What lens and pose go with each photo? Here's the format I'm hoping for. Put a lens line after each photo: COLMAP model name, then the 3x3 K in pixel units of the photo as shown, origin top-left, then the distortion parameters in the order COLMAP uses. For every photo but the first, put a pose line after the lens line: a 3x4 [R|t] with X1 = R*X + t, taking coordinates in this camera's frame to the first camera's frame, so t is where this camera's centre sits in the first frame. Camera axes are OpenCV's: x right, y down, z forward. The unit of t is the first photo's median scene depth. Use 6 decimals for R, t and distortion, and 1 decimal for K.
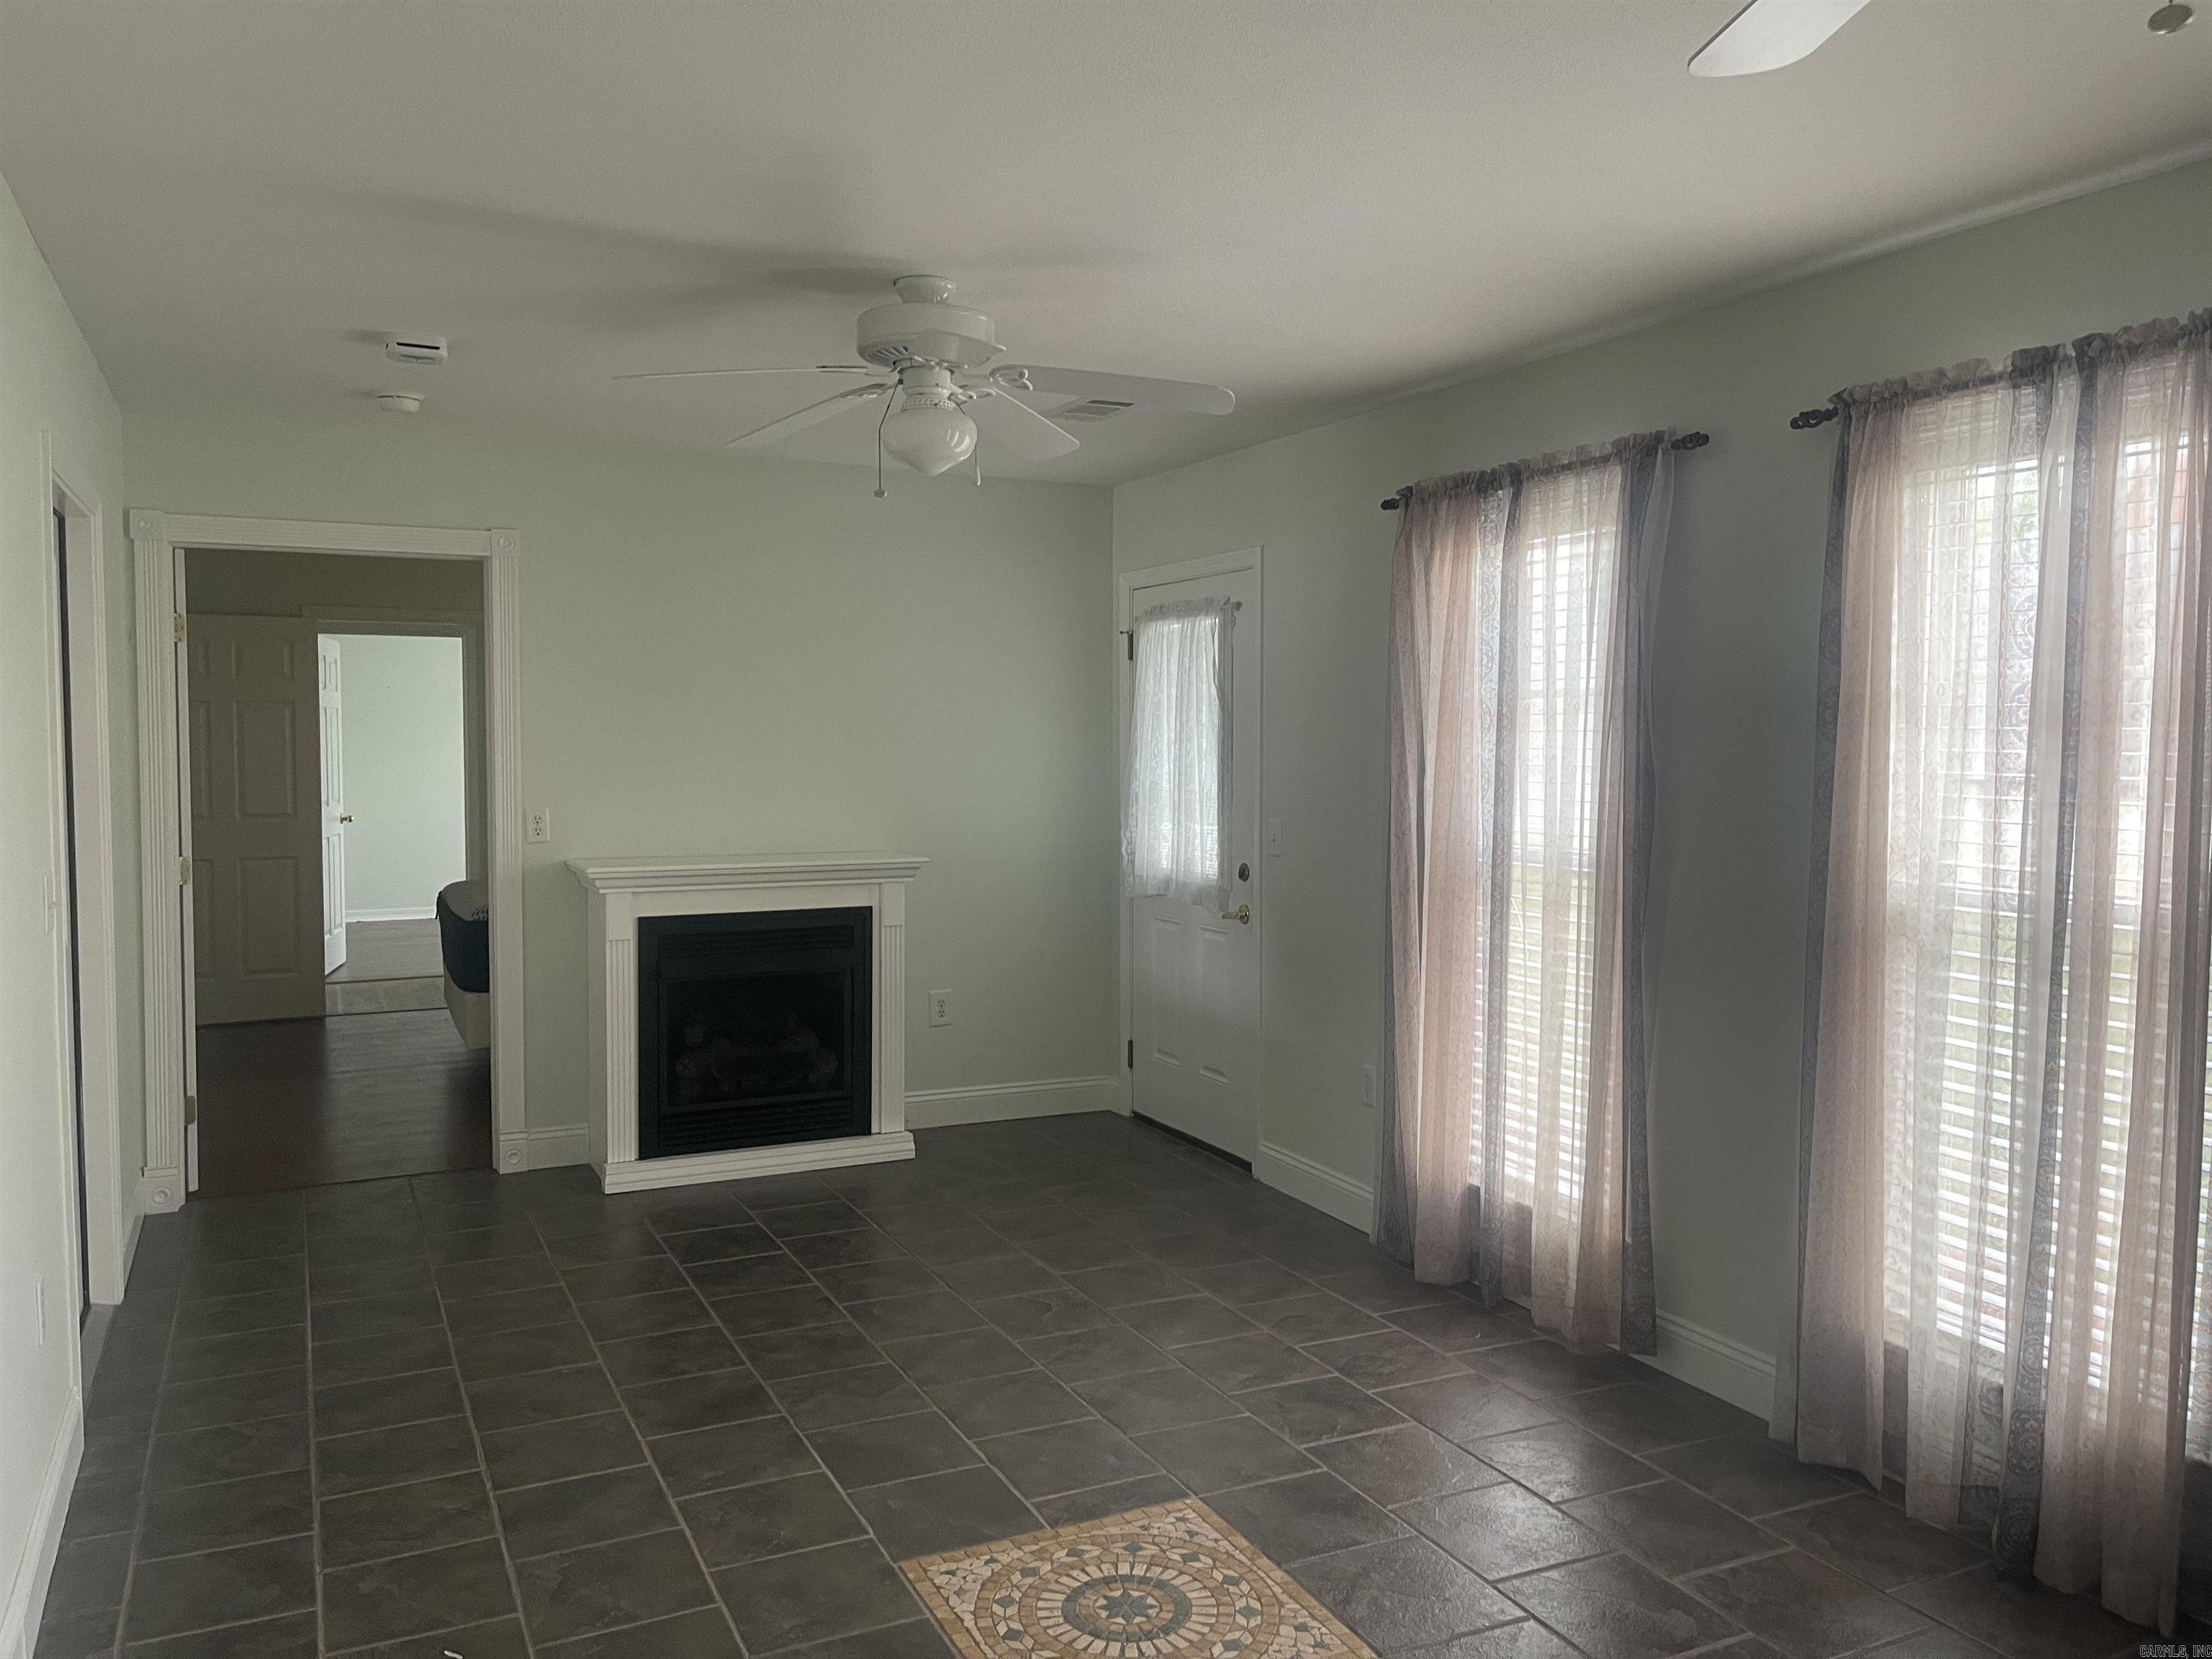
lens RADIAL K [[1647.4, 0, 1106.0], [0, 1647.4, 829.5], [0, 0, 1]] dist [0.000608, 0.001335]
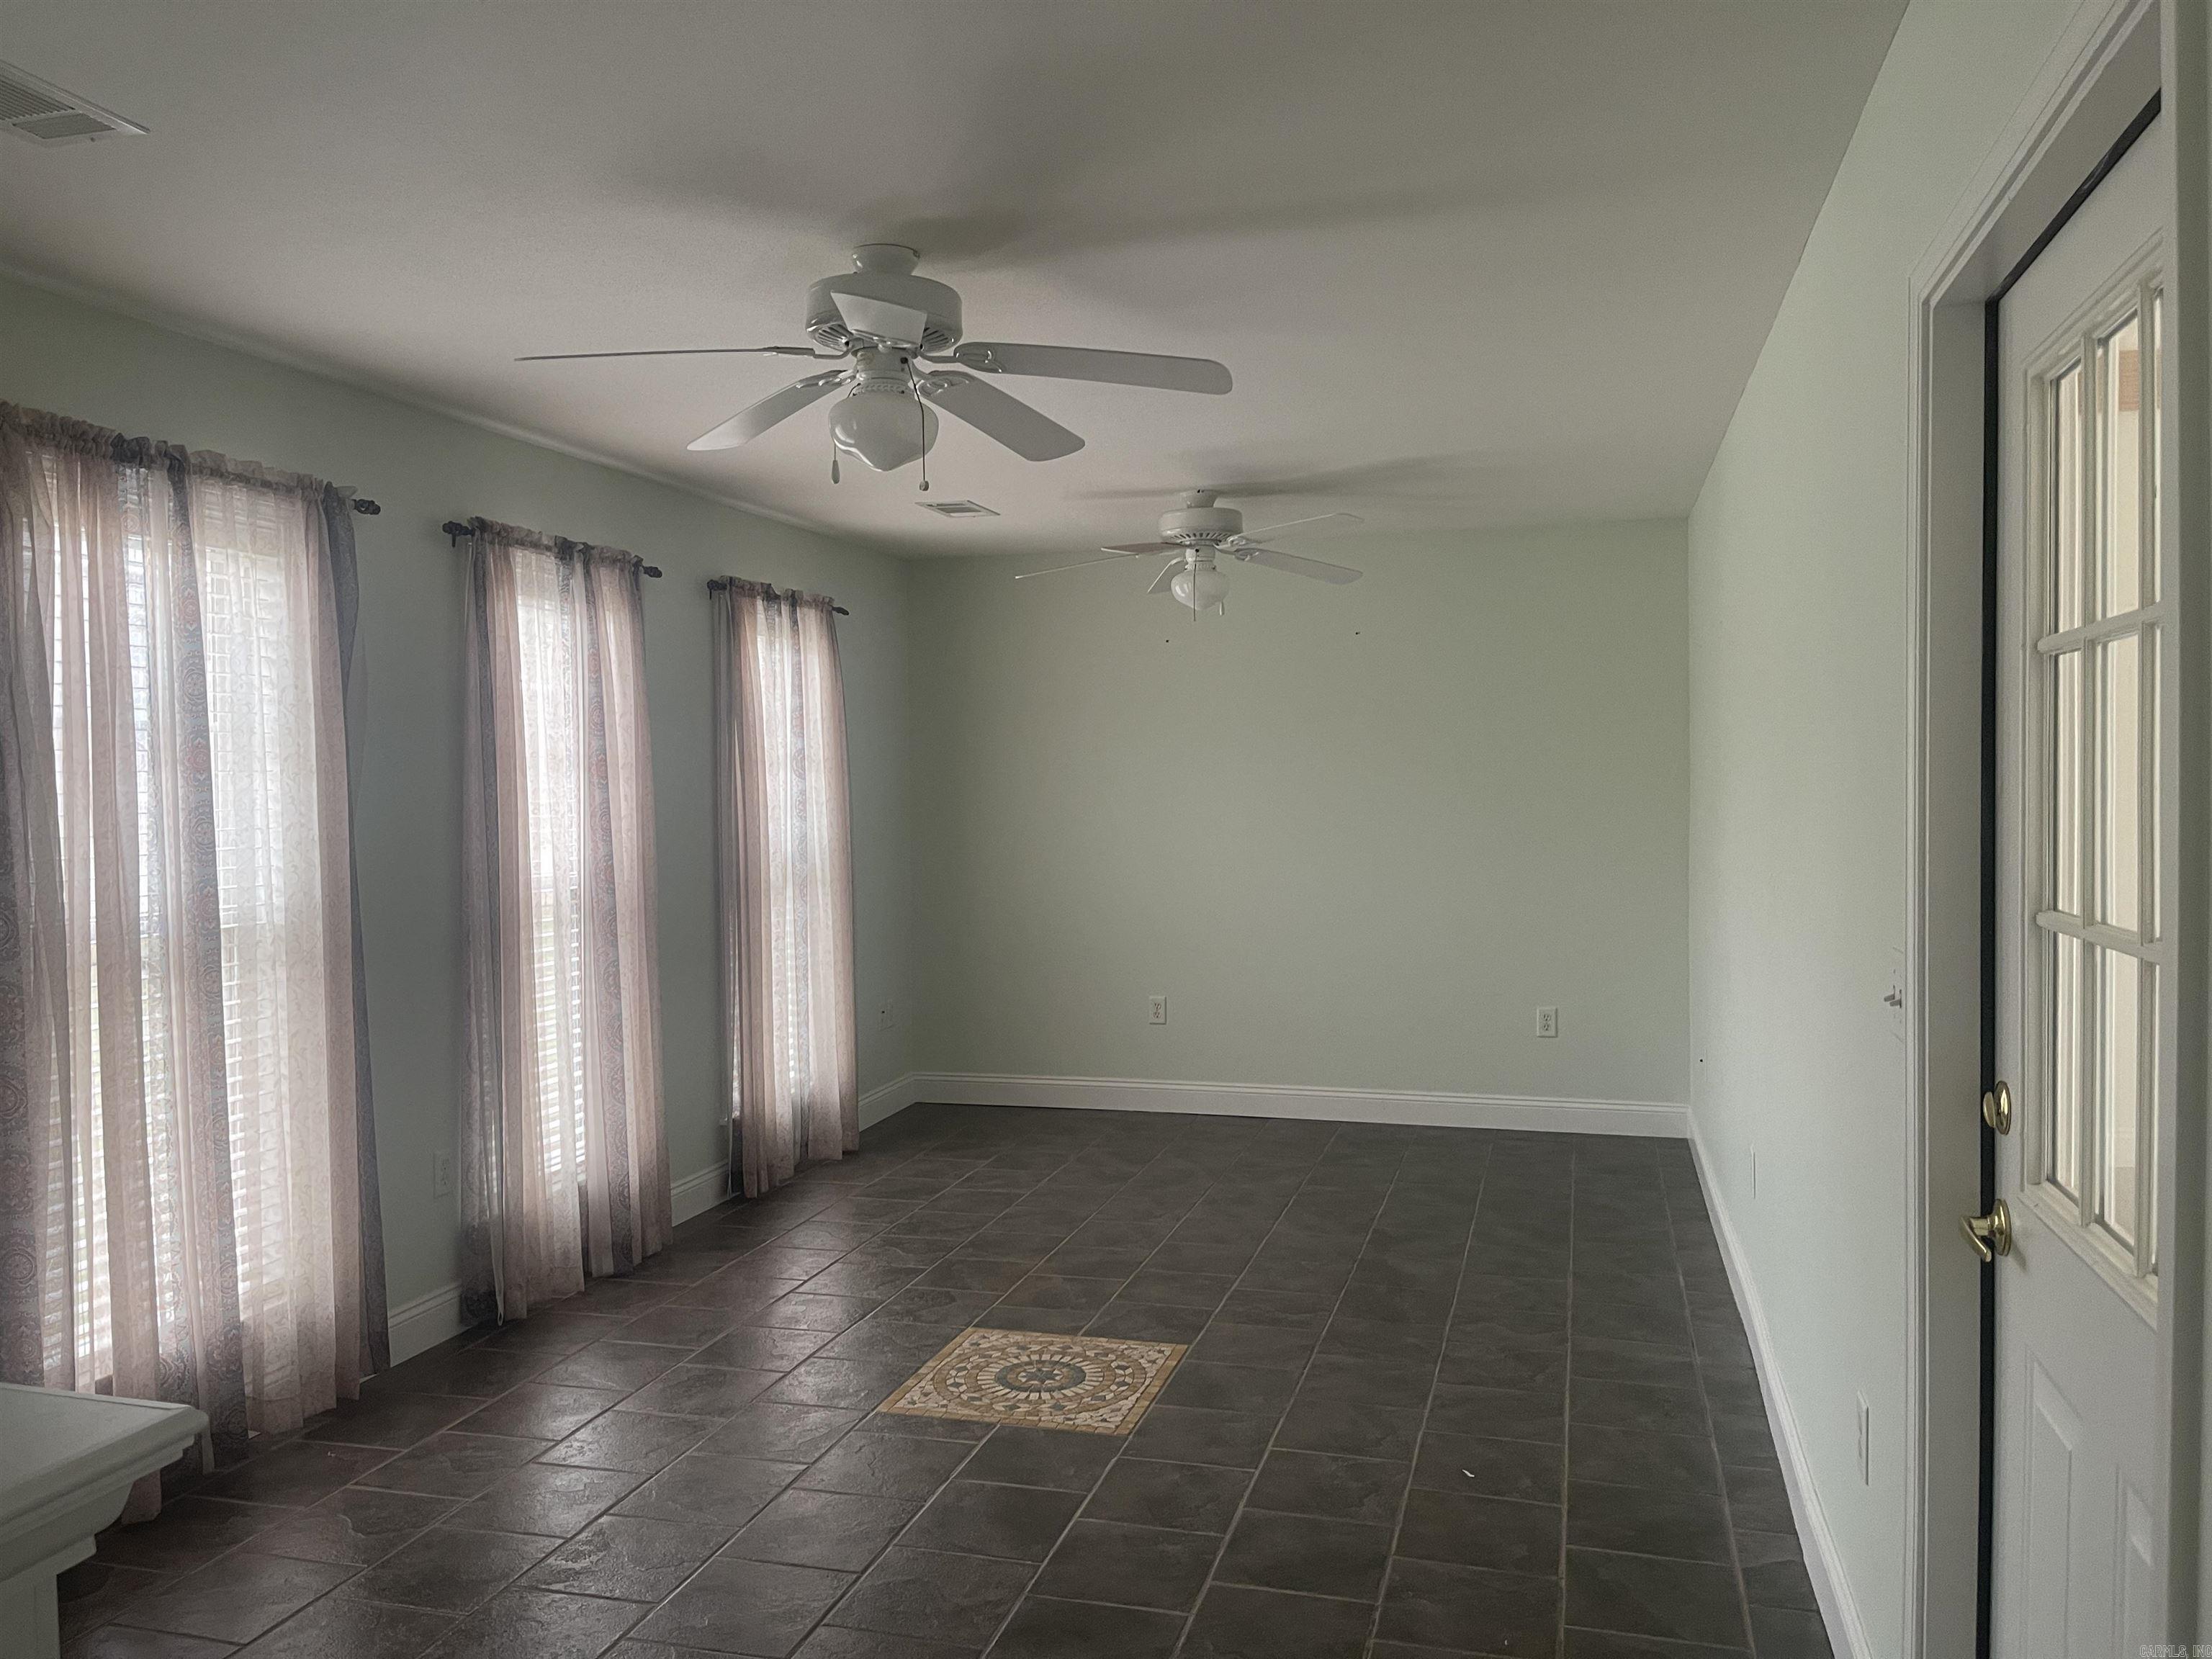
lens RADIAL K [[1647.4, 0, 1106.0], [0, 1647.4, 829.5], [0, 0, 1]] dist [0.000608, 0.001335]
pose [[-0.745780, -0.013920, 0.666046, -0.900121], [0.046794, 0.996218, 0.073217, -0.096496], [-0.664546, 0.085771, -0.742308, 1.825223]]
